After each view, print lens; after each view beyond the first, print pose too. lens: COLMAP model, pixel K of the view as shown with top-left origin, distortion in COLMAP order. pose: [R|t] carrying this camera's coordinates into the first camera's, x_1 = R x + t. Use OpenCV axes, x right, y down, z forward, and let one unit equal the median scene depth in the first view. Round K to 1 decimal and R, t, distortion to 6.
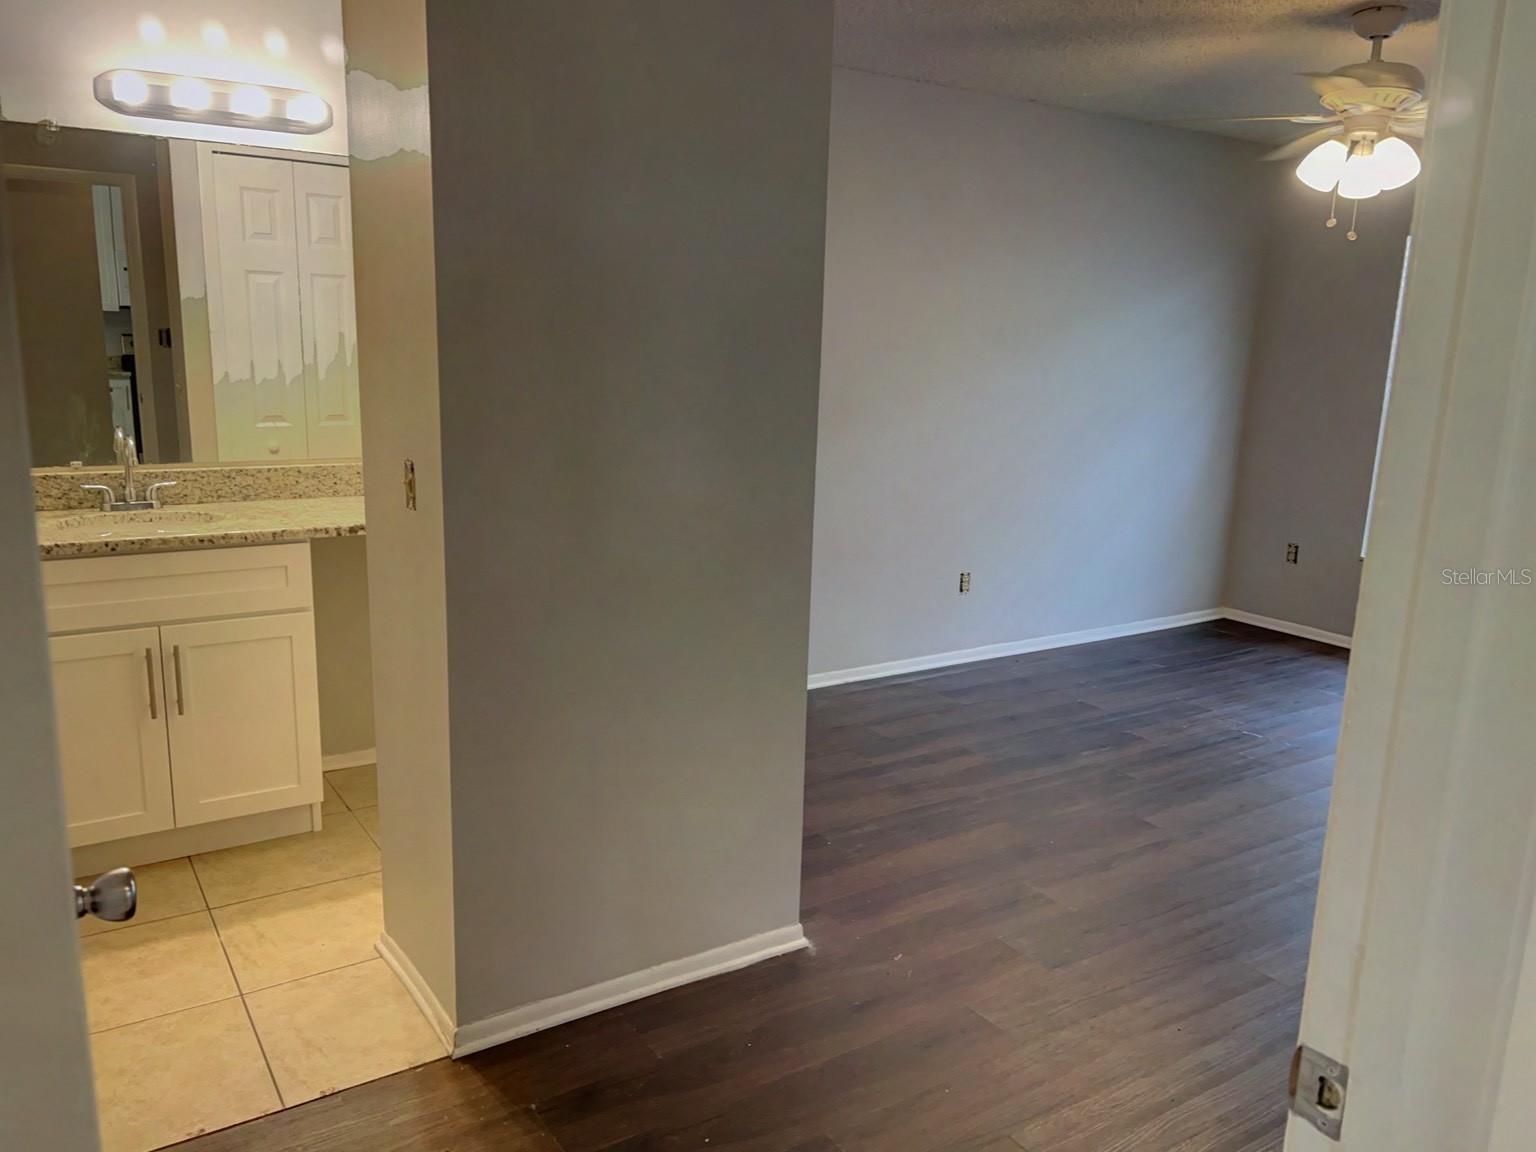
lens RADIAL K [[1156.7, 0, 764.1], [0, 1156.7, 580.0], [0, 0, 1]] dist [0.018392, 0.000233]
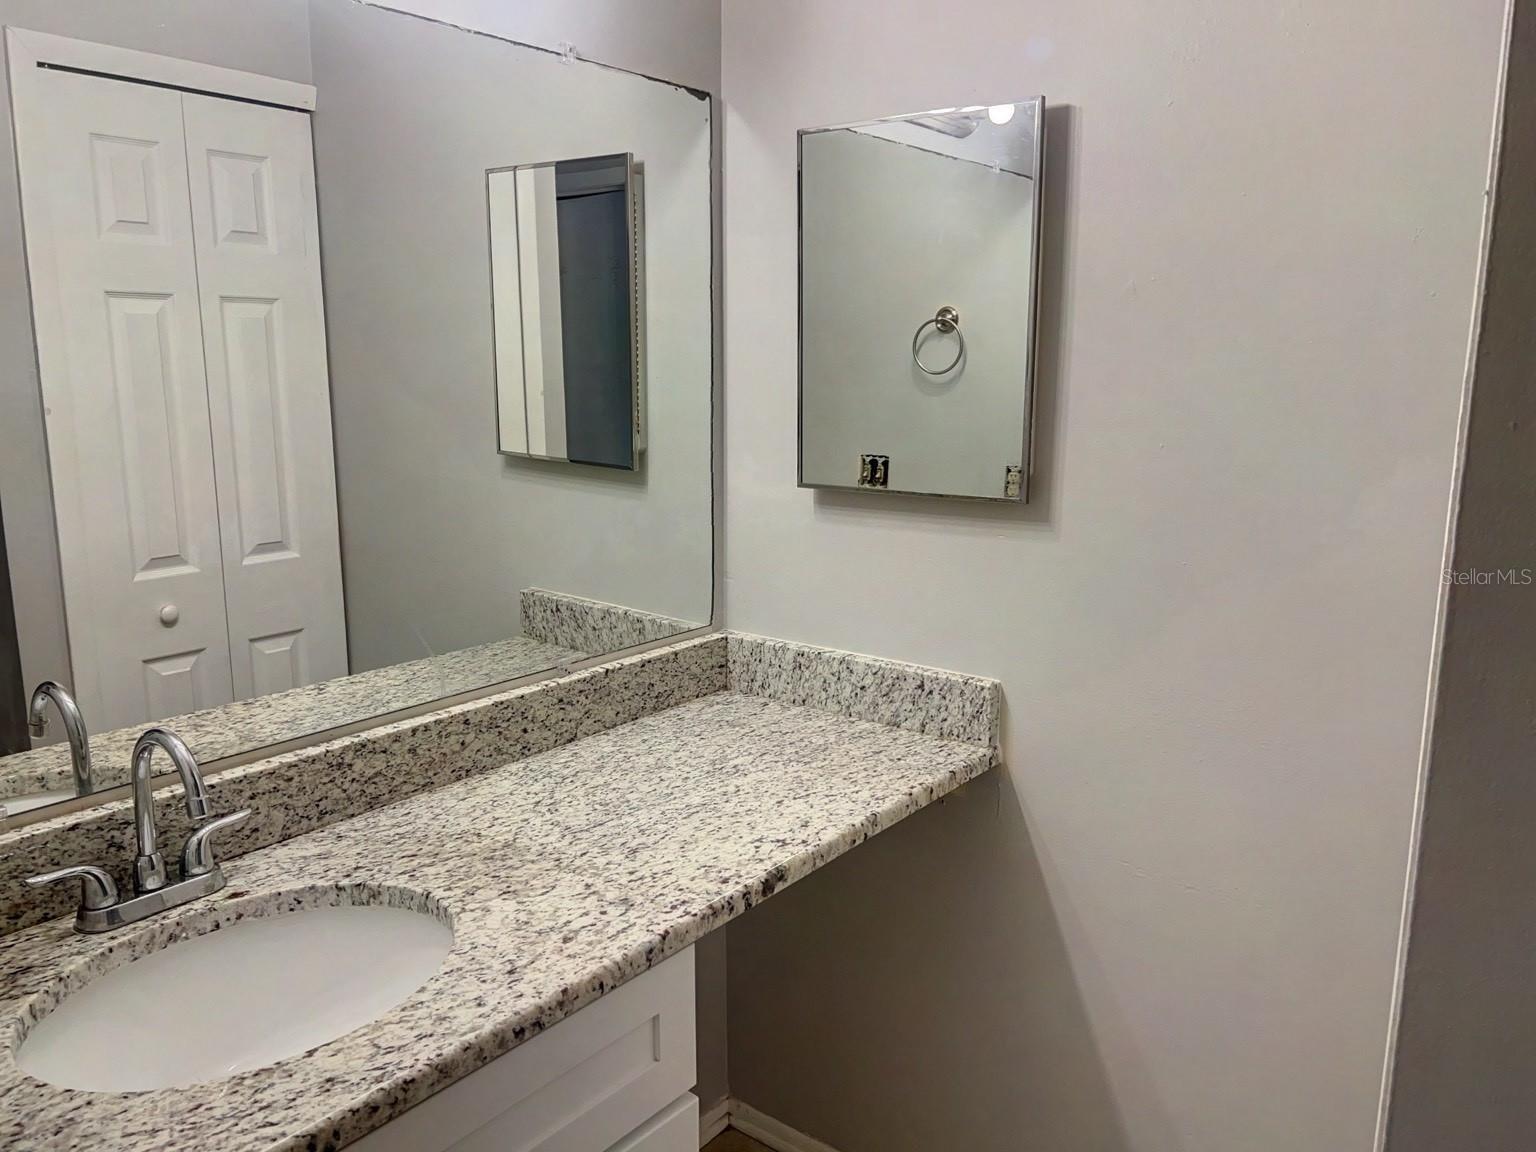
lens RADIAL K [[1156.7, 0, 769.4], [0, 1156.7, 572.8], [0, 0, 1]] dist [0.018392, 0.000233]
pose [[0.947007, -0.084460, 0.309909, -0.186033], [0.089582, 0.995977, -0.002308, -0.061797], [-0.308467, 0.029948, 0.950763, 0.227242]]
